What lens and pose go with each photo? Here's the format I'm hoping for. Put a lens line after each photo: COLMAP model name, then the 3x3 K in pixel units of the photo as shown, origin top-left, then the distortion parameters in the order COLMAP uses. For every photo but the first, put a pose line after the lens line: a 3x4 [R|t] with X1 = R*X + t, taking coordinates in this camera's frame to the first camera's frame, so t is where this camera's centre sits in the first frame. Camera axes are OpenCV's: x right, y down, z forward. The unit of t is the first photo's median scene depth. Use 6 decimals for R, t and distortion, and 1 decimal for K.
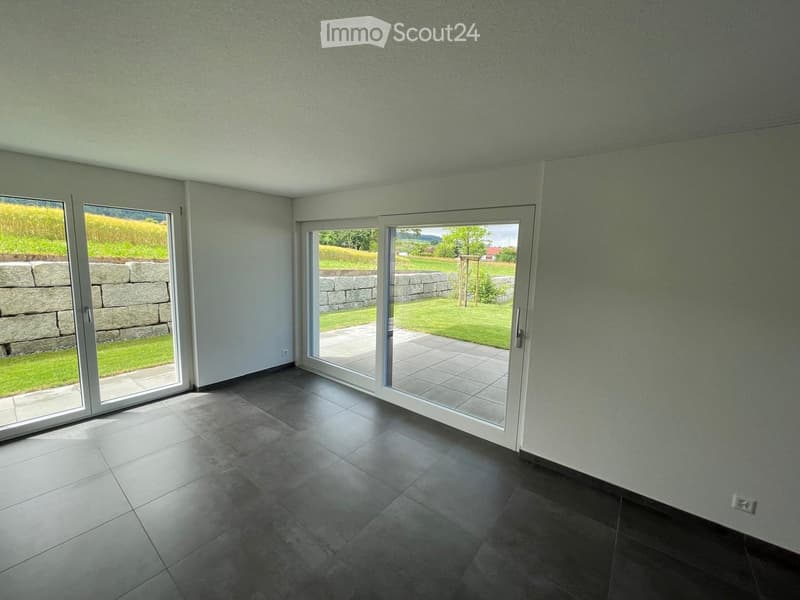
lens RADIAL K [[324.7, 0, 398.0], [0, 324.7, 298.1], [0, 0, 1]] dist [-0.001375, -0.000854]
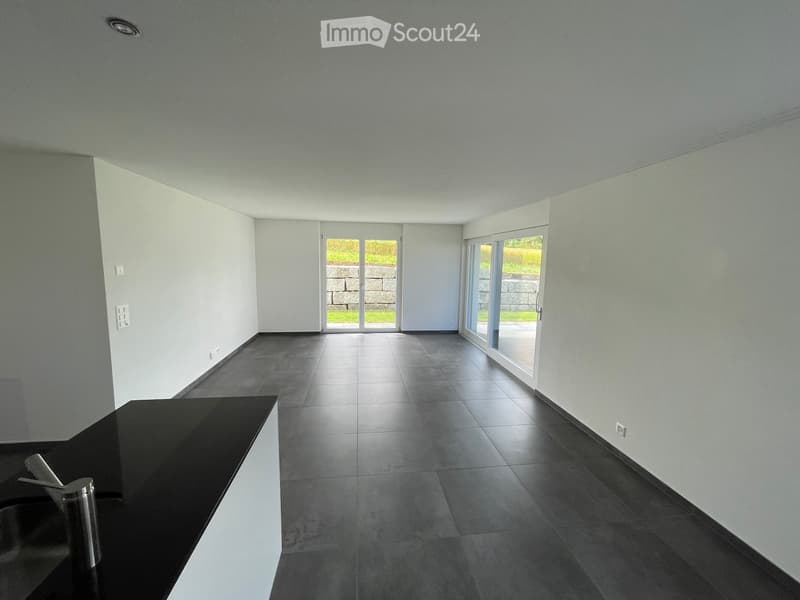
lens RADIAL K [[324.7, 0, 399.1], [0, 324.7, 301.2], [0, 0, 1]] dist [-0.001375, -0.000854]
pose [[0.706855, 0.073410, -0.703539, 0.683802], [-0.086534, 0.996104, 0.016995, 0.070372], [0.702046, 0.048866, 0.710453, -0.363498]]
